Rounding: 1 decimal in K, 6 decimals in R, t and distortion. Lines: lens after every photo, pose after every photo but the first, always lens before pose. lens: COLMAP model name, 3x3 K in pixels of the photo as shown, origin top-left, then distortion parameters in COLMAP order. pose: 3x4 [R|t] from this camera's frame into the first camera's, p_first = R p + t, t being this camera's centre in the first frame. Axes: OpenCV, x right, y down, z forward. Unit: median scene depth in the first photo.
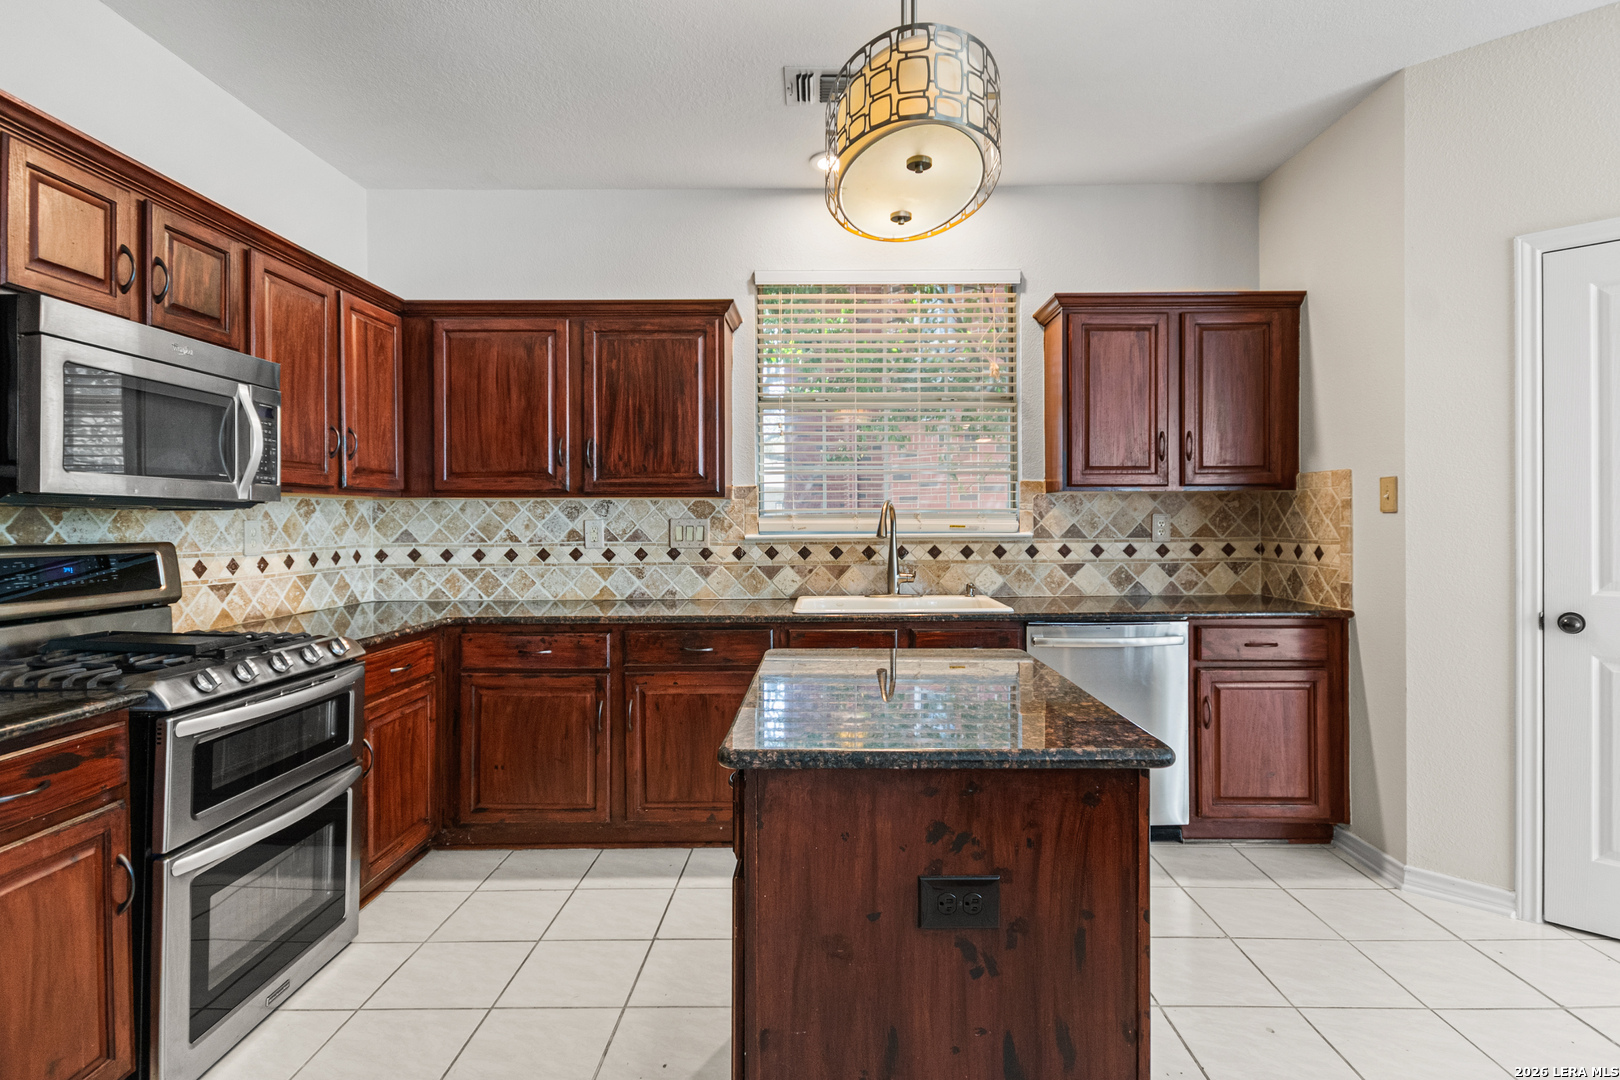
lens RADIAL K [[844.1, 0, 816.5], [0, 844.1, 513.0], [0, 0, 1]] dist [-0.002076, -0.000049]
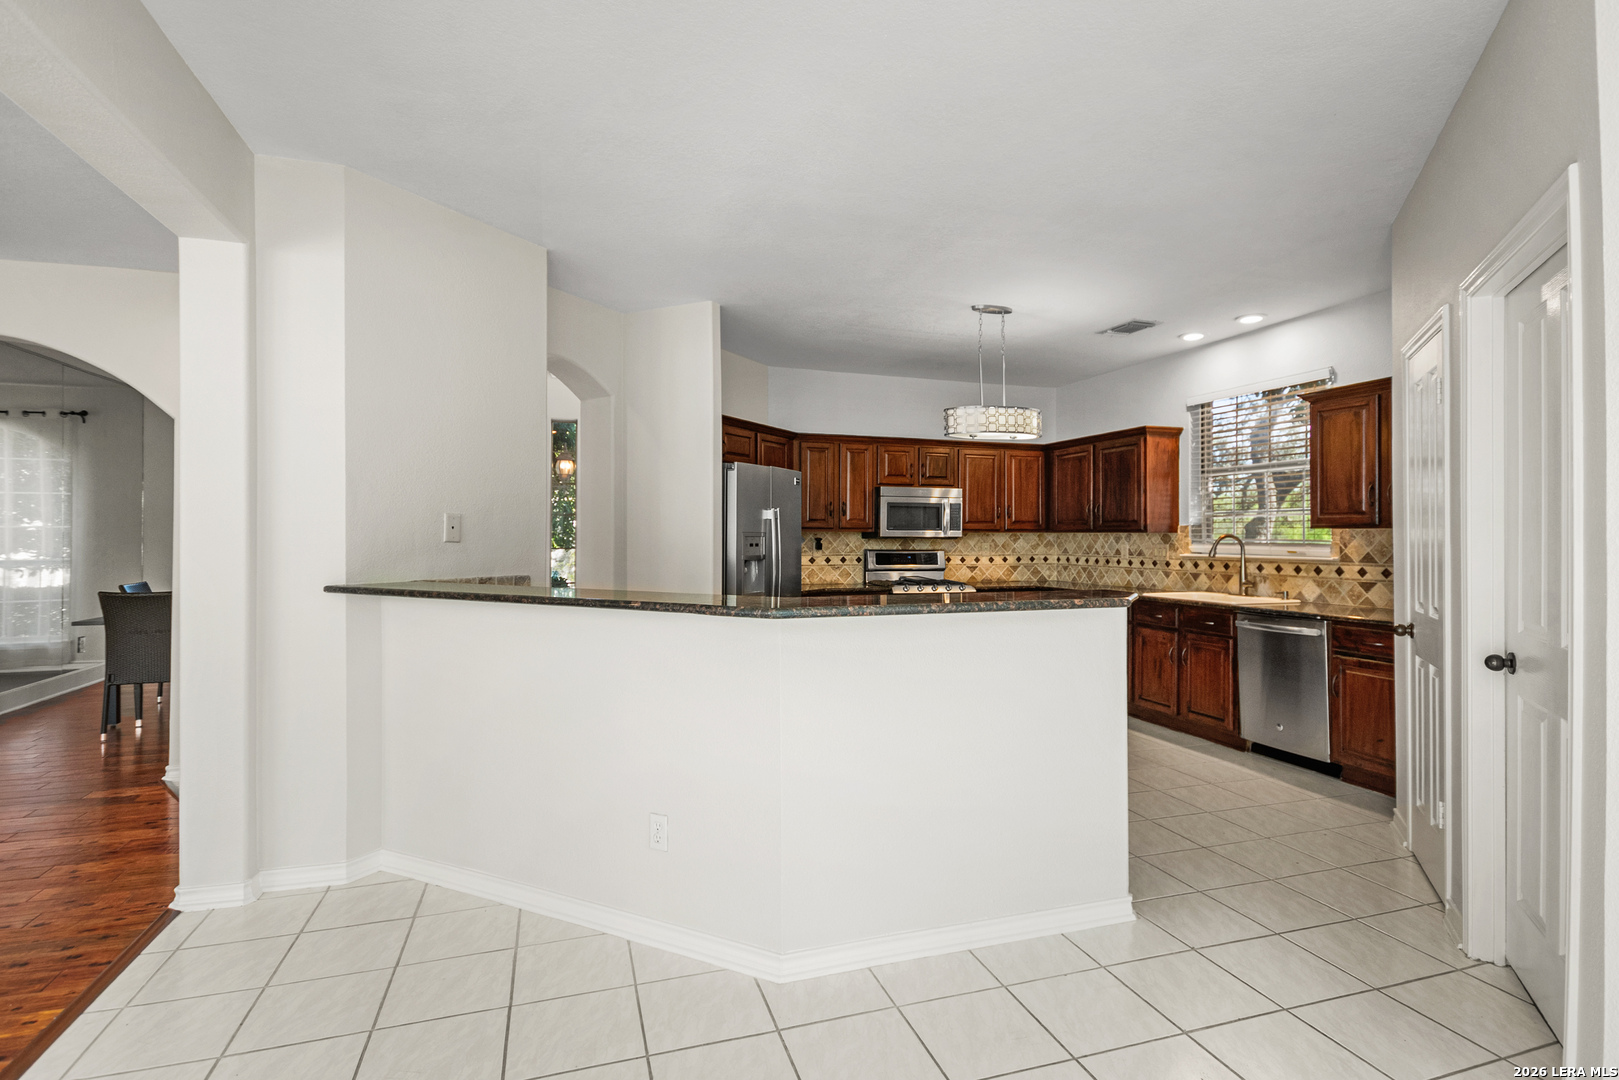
lens RADIAL K [[843.6, 0, 814.1], [0, 843.6, 534.9], [0, 0, 1]] dist [-0.002076, -0.000049]
pose [[0.295653, 0.003569, -0.955289, 1.328429], [0.002311, 0.999987, 0.004451, -0.021972], [0.955293, -0.003524, 0.295641, -0.217464]]
